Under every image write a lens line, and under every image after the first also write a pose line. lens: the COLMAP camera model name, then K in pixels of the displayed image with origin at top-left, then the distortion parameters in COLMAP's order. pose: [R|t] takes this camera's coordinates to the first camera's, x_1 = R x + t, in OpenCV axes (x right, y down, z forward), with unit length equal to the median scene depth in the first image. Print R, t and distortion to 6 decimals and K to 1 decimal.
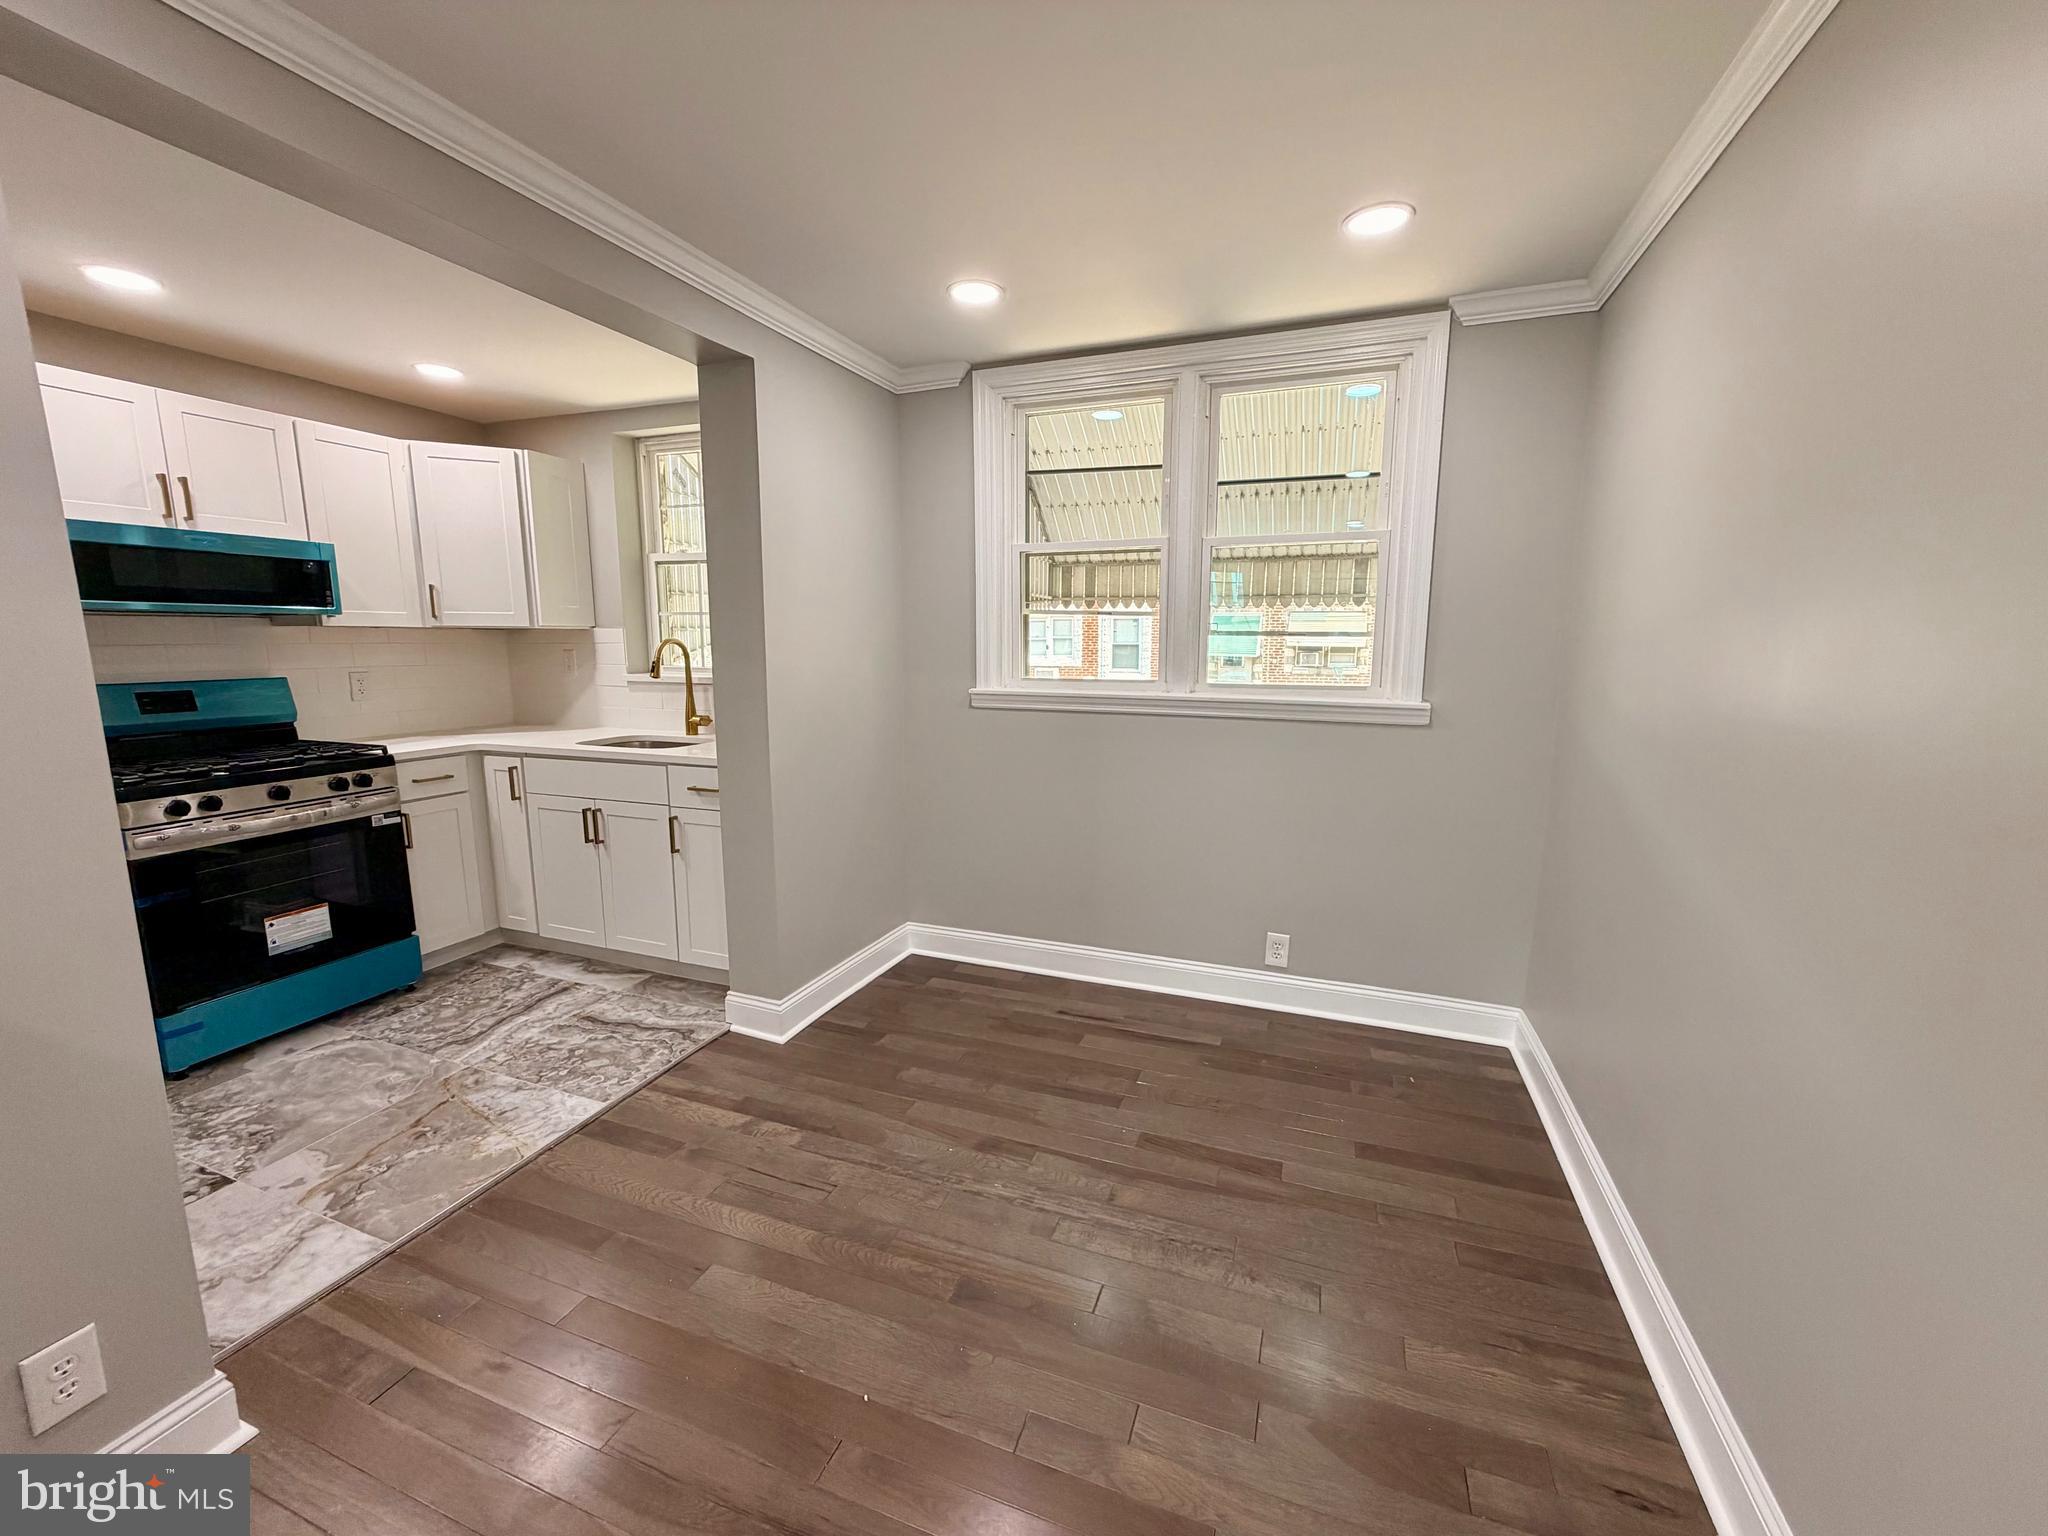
lens RADIAL K [[815.8, 0, 1018.7], [0, 815.8, 767.1], [0, 0, 1]] dist [-0.000064, -0.000282]
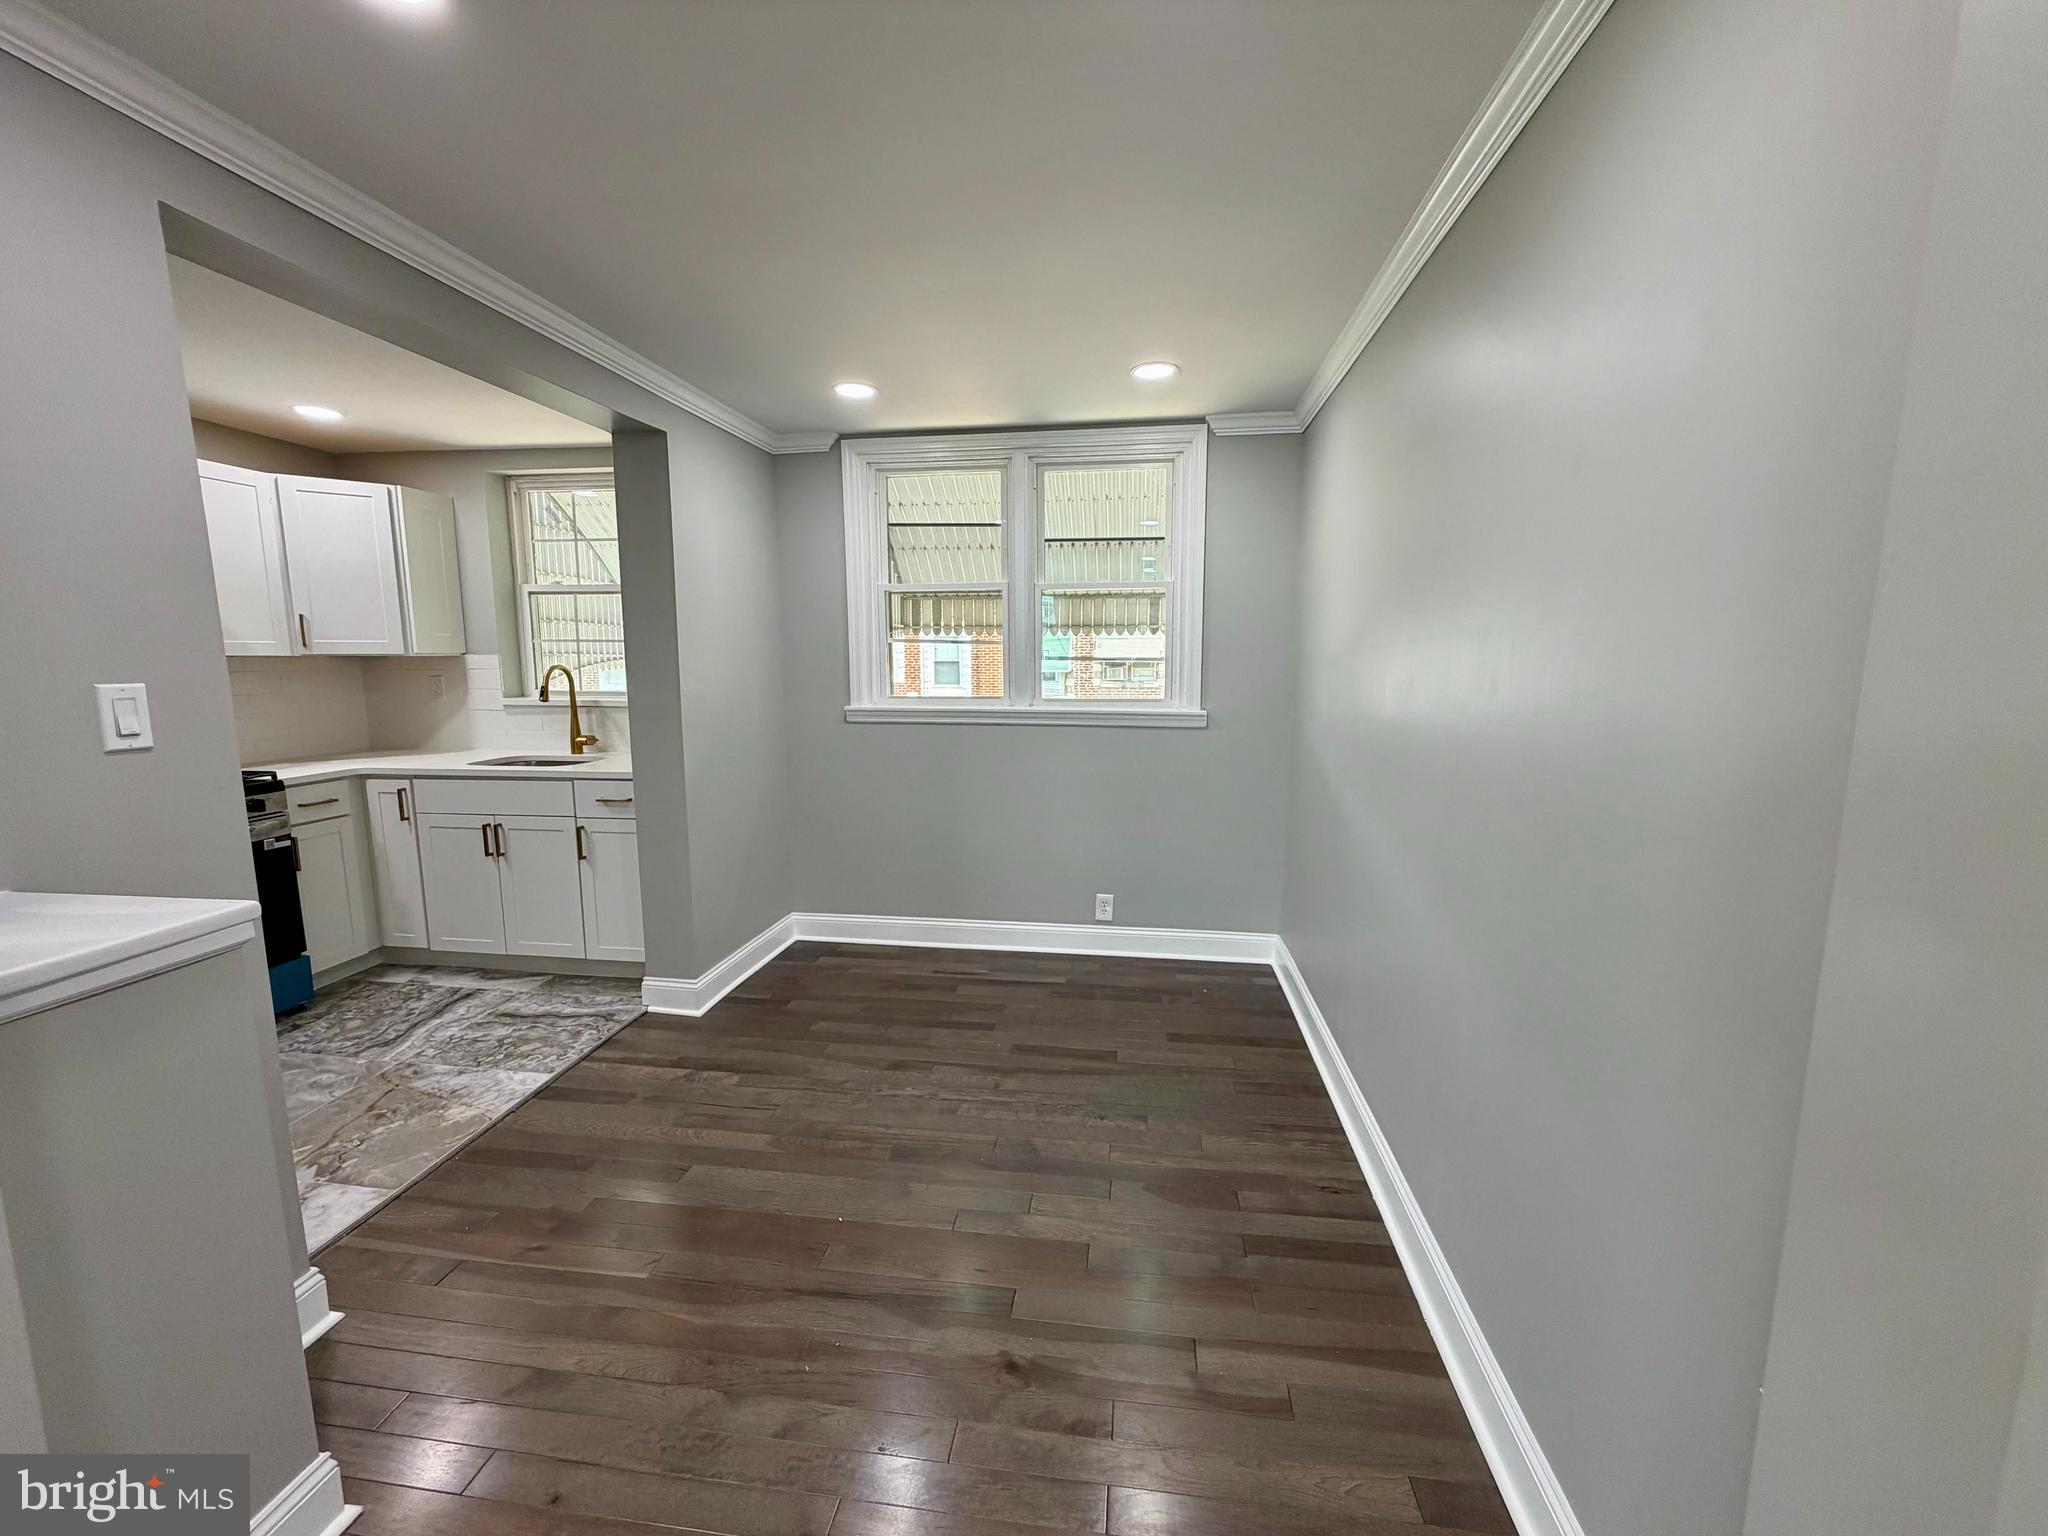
lens RADIAL K [[815.8, 0, 1018.7], [0, 815.8, 767.1], [0, 0, 1]] dist [-0.000064, -0.000282]
pose [[0.974997, -0.034587, 0.219508, -0.084642], [0.038700, 0.999146, -0.014463, 0.019540], [-0.218821, 0.022596, 0.975503, -0.214934]]
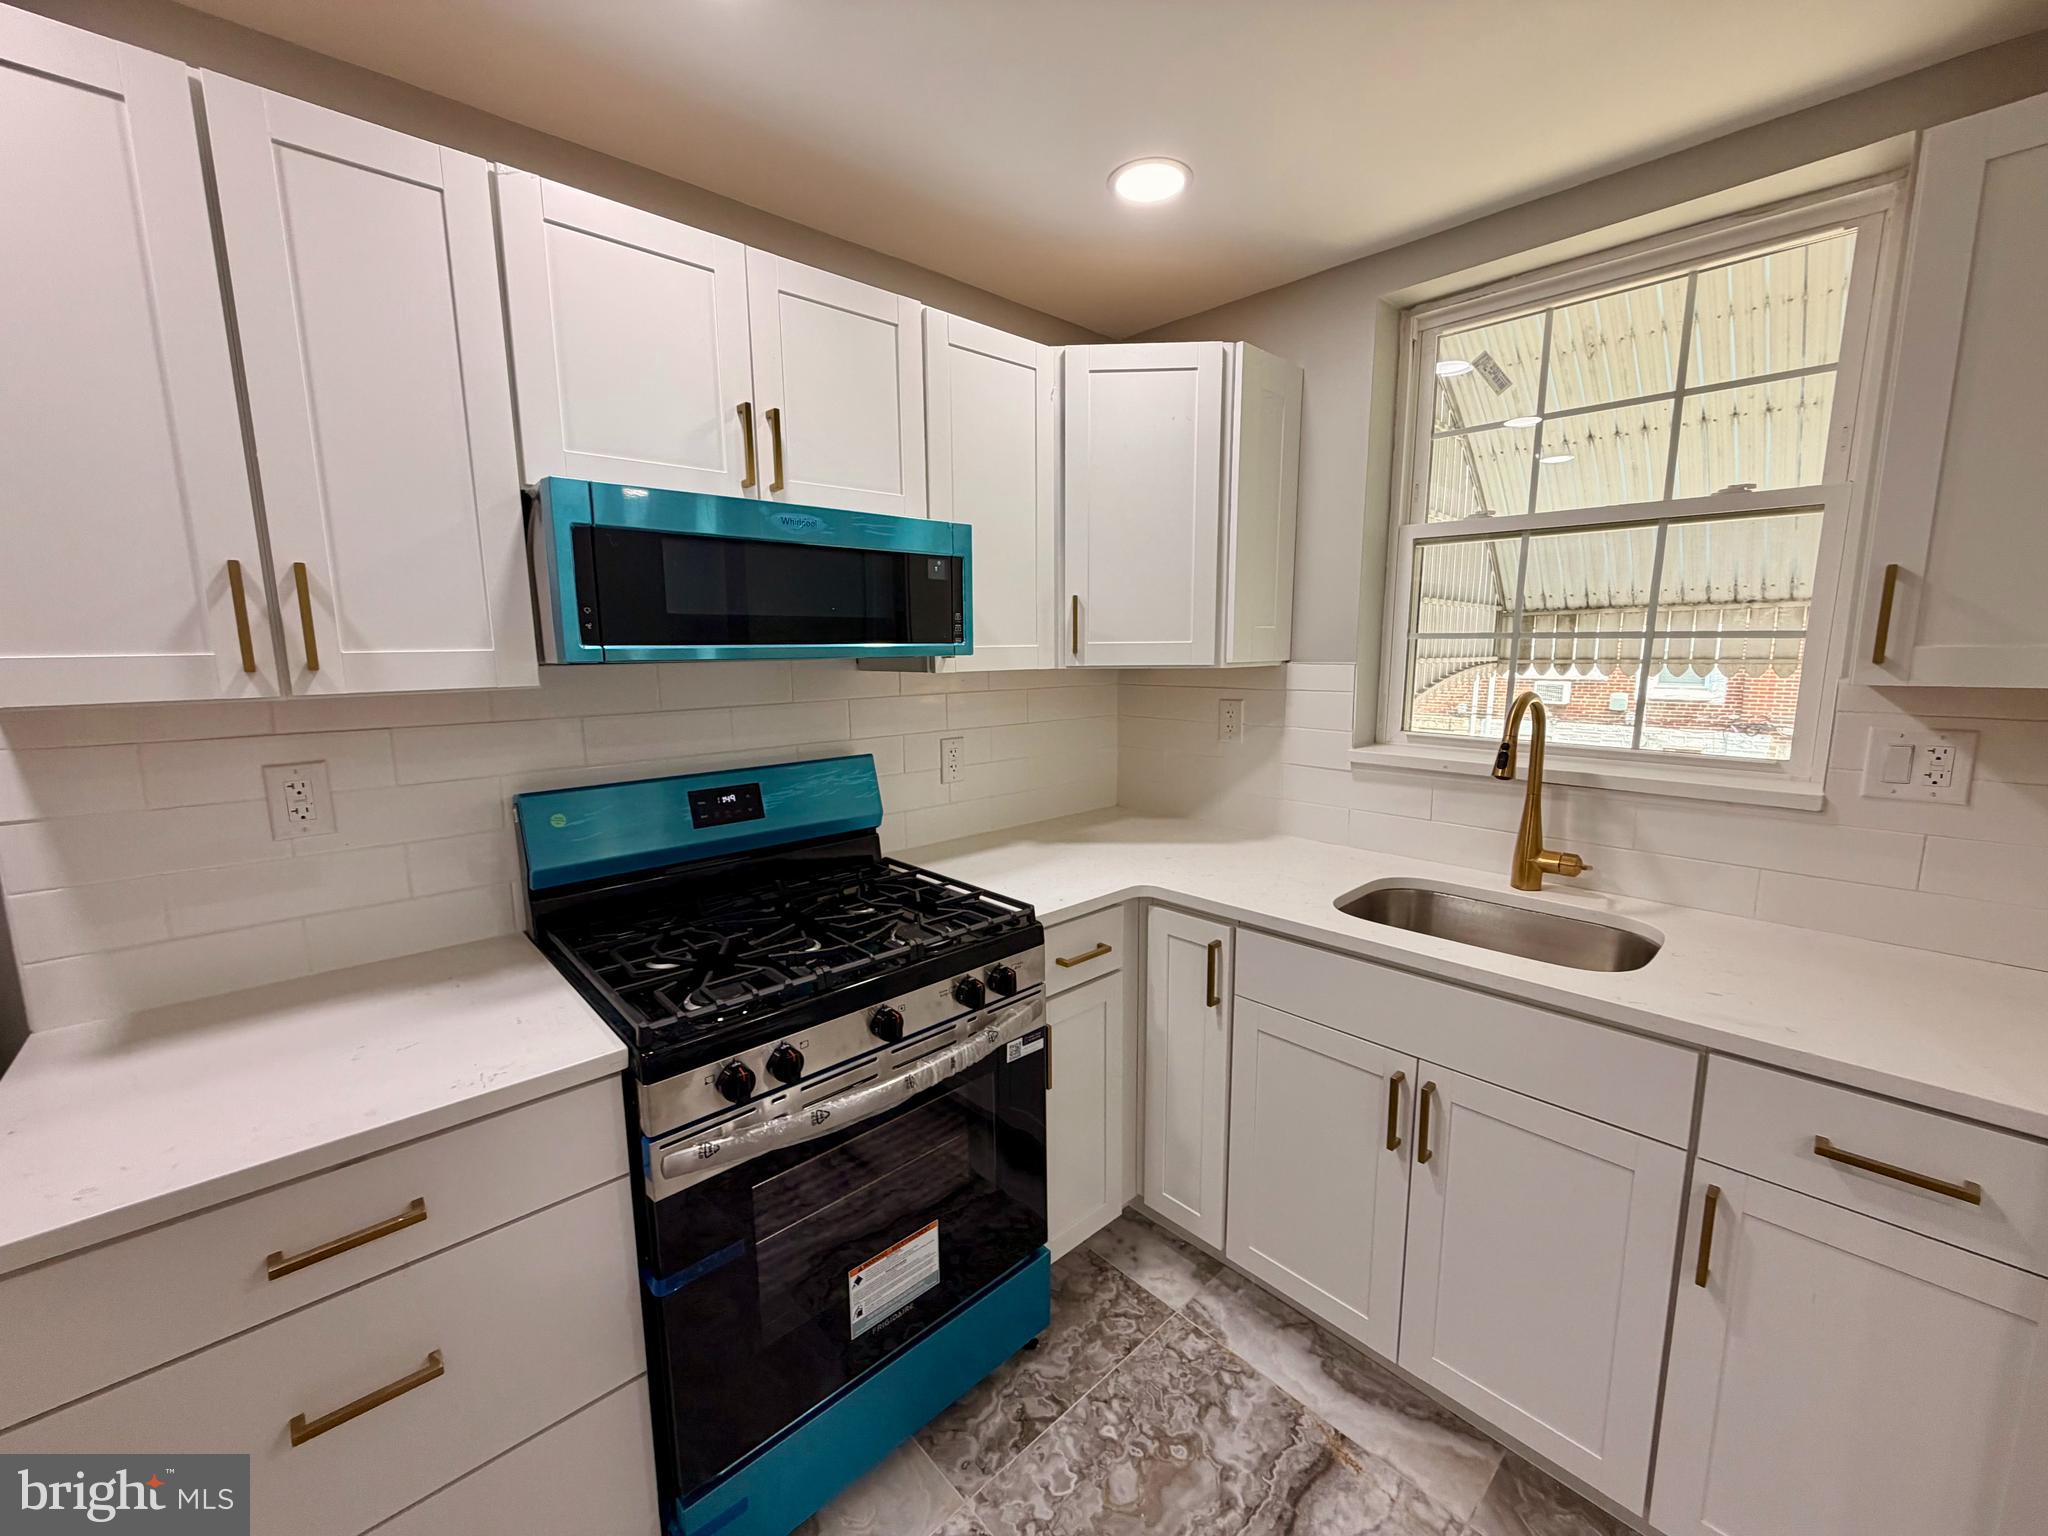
lens RADIAL K [[815.8, 0, 1018.7], [0, 815.8, 767.1], [0, 0, 1]] dist [-0.000064, -0.000282]
pose [[0.897446, 0.056207, -0.437528, -0.564212], [-0.058479, 0.998254, 0.008292, -0.119553], [0.437231, 0.018145, 0.899166, 0.528269]]
